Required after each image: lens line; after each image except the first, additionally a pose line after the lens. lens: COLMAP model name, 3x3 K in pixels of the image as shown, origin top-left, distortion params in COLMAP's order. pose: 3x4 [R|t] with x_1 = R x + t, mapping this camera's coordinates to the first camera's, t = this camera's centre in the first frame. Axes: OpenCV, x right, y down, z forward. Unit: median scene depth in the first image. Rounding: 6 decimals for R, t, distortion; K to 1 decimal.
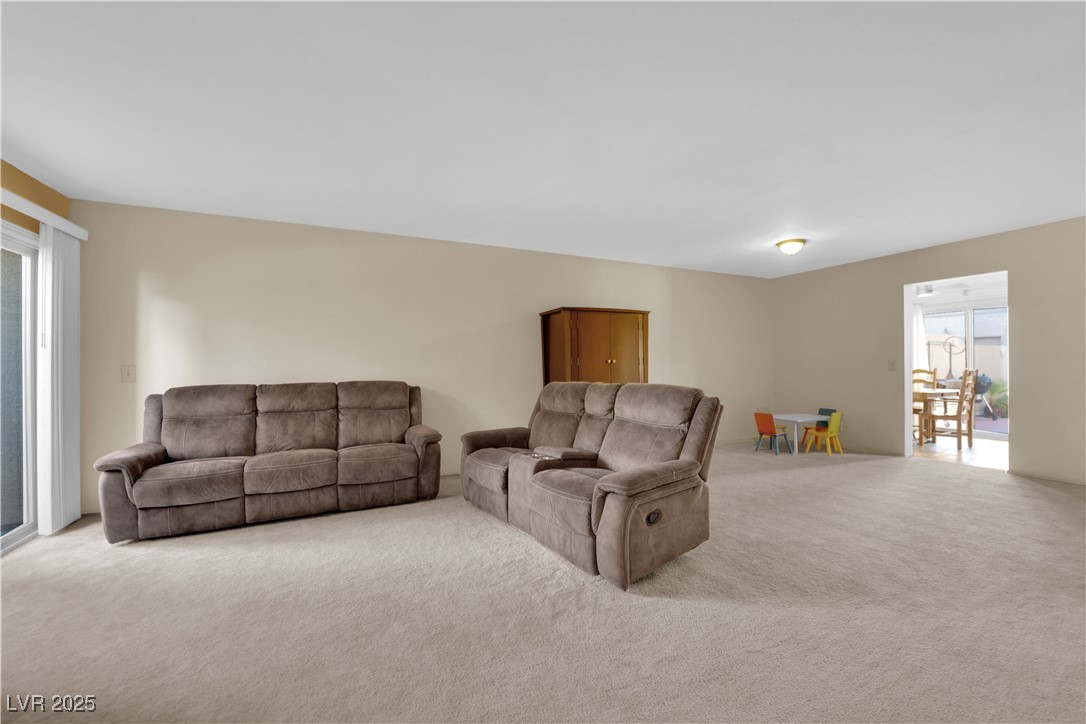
lens RADIAL K [[439.4, 0, 546.7], [0, 439.4, 360.8], [0, 0, 1]] dist [-0.008068, -0.004940]
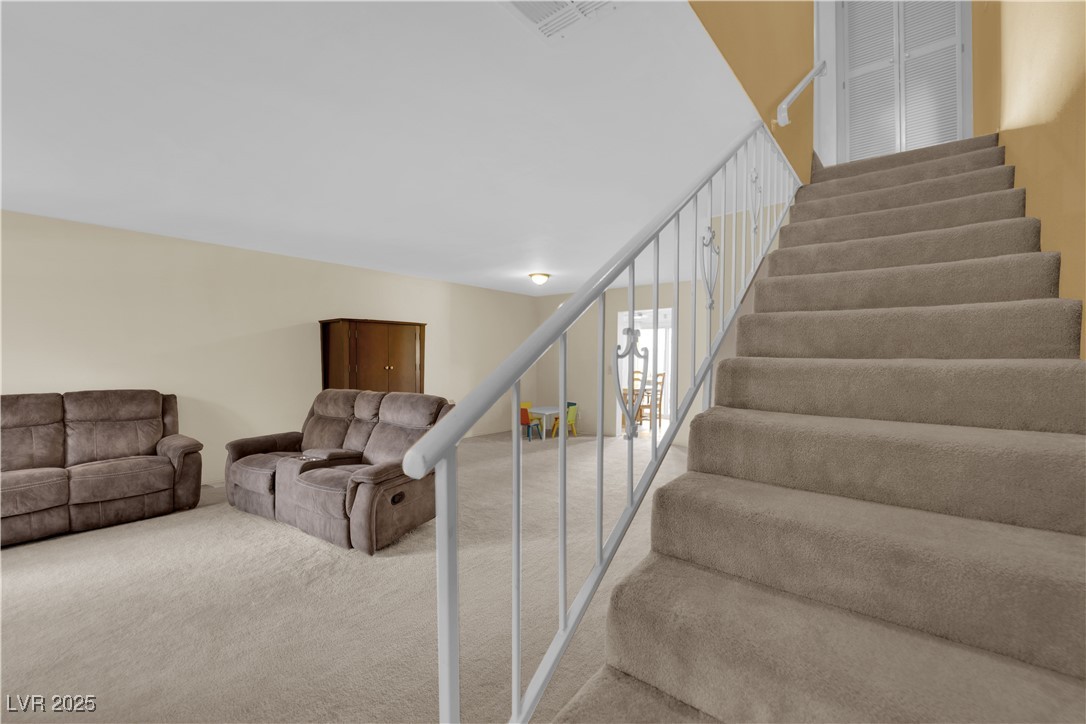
lens RADIAL K [[439.4, 0, 546.7], [0, 439.4, 360.8], [0, 0, 1]] dist [-0.008068, -0.004940]
pose [[0.909137, 0.010219, 0.416371, 0.065463], [-0.018734, 0.999690, 0.016369, -0.059514], [-0.416075, -0.022683, 0.909047, -0.257811]]
